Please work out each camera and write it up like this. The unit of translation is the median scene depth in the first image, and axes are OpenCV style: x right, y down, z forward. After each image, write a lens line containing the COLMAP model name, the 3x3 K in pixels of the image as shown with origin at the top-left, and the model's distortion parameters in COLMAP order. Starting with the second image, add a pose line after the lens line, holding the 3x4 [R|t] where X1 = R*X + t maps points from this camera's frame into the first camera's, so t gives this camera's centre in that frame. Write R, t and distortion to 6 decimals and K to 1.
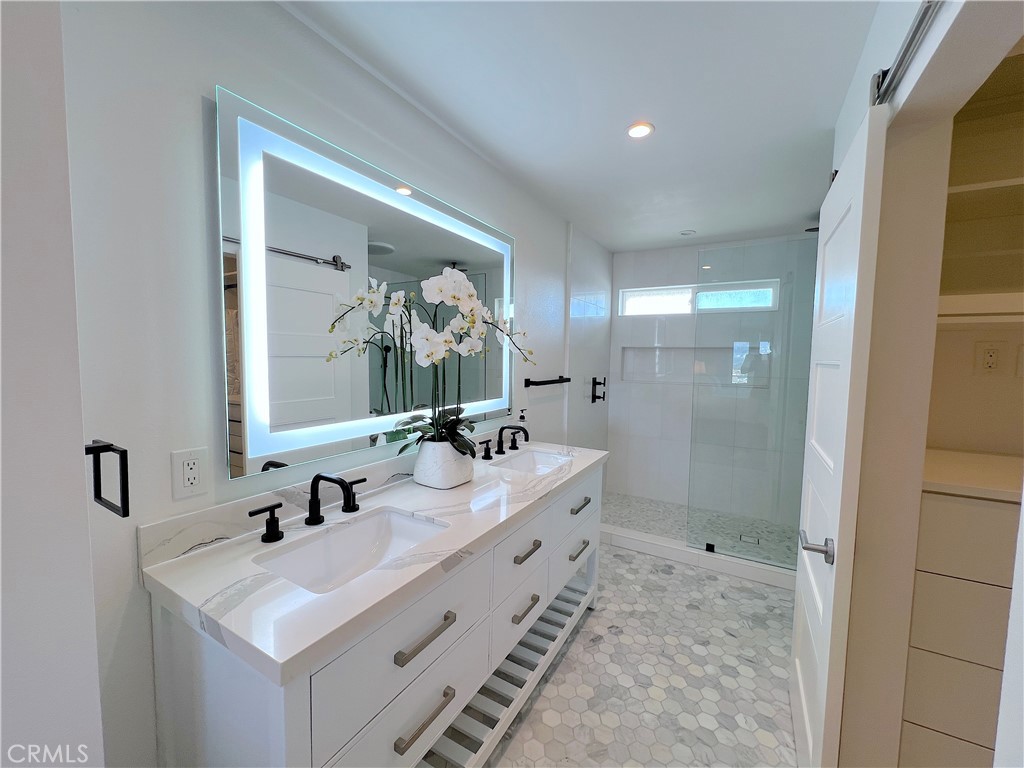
lens RADIAL K [[406.4, 0, 510.5], [0, 406.4, 382.7], [0, 0, 1]] dist [-0.006146, -0.000293]
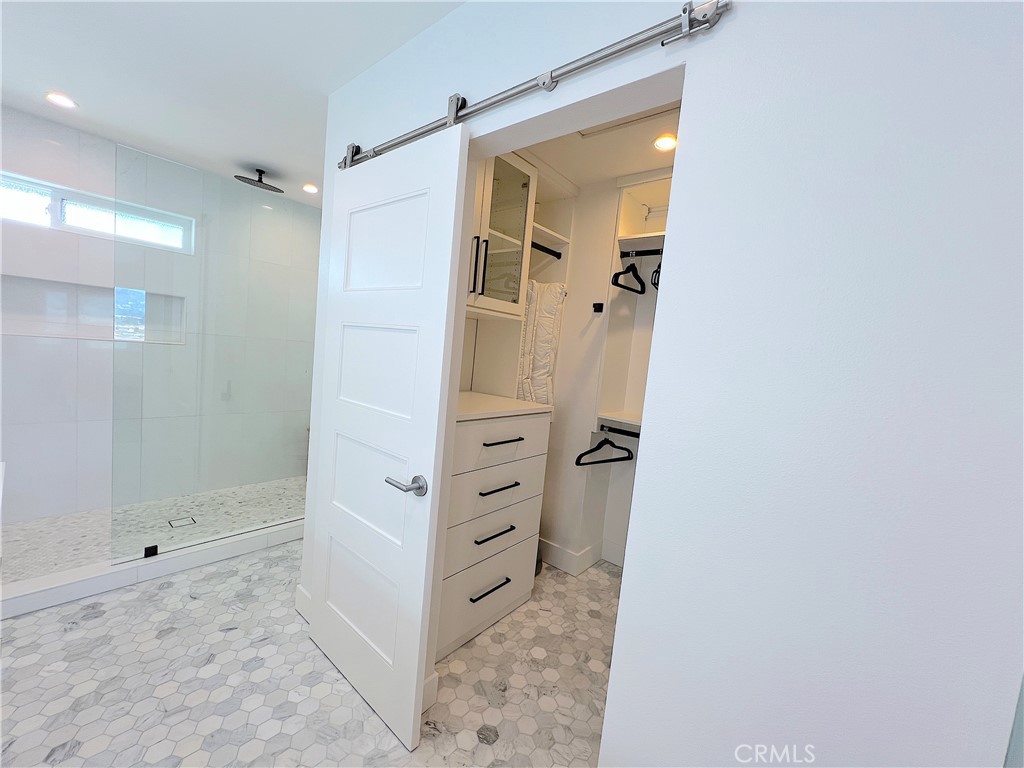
lens RADIAL K [[406.4, 0, 511.6], [0, 406.4, 384.1], [0, 0, 1]] dist [-0.006146, -0.000293]
pose [[0.168336, -0.077915, 0.982646, -0.190661], [-0.030363, 0.995988, 0.084174, 0.003851], [-0.985262, -0.044006, 0.165295, 0.316743]]
